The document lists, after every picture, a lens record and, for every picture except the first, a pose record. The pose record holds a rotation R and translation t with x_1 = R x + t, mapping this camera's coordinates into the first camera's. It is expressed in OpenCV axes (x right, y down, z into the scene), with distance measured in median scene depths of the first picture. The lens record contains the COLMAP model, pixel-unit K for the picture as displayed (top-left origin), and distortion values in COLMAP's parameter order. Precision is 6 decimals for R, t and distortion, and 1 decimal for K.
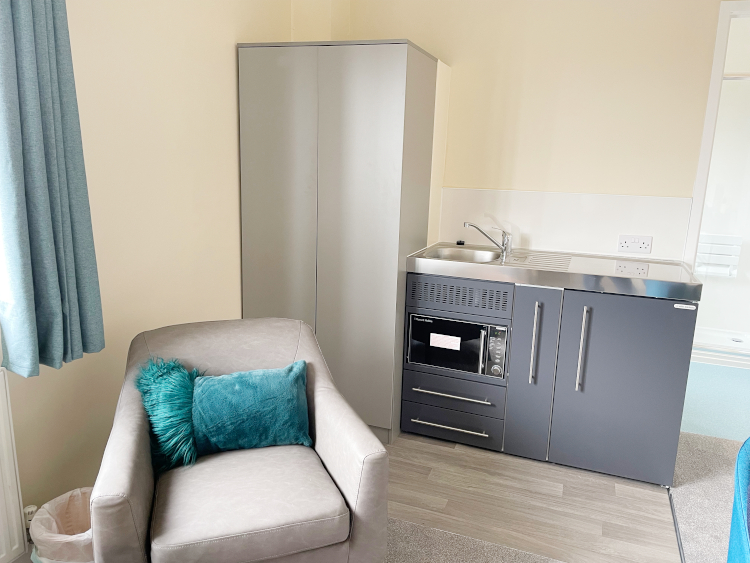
lens RADIAL K [[565.4, 0, 375.0], [0, 565.4, 281.5], [0, 0, 1]] dist [0.007726, 0.001380]
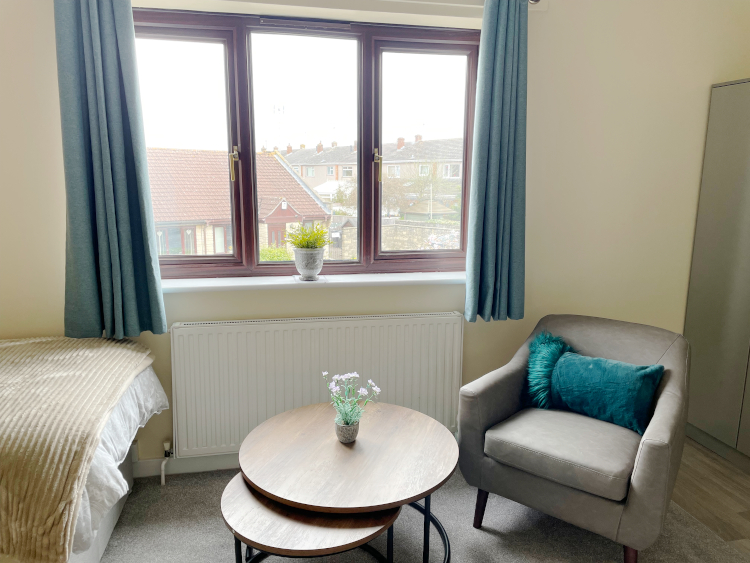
lens RADIAL K [[565.4, 0, 375.0], [0, 565.4, 281.5], [0, 0, 1]] dist [0.007726, 0.001380]
pose [[0.545139, 0.135094, -0.827389, 0.549060], [-0.174377, 0.983617, 0.045712, 0.024845], [0.820010, 0.119358, 0.559765, -0.151451]]
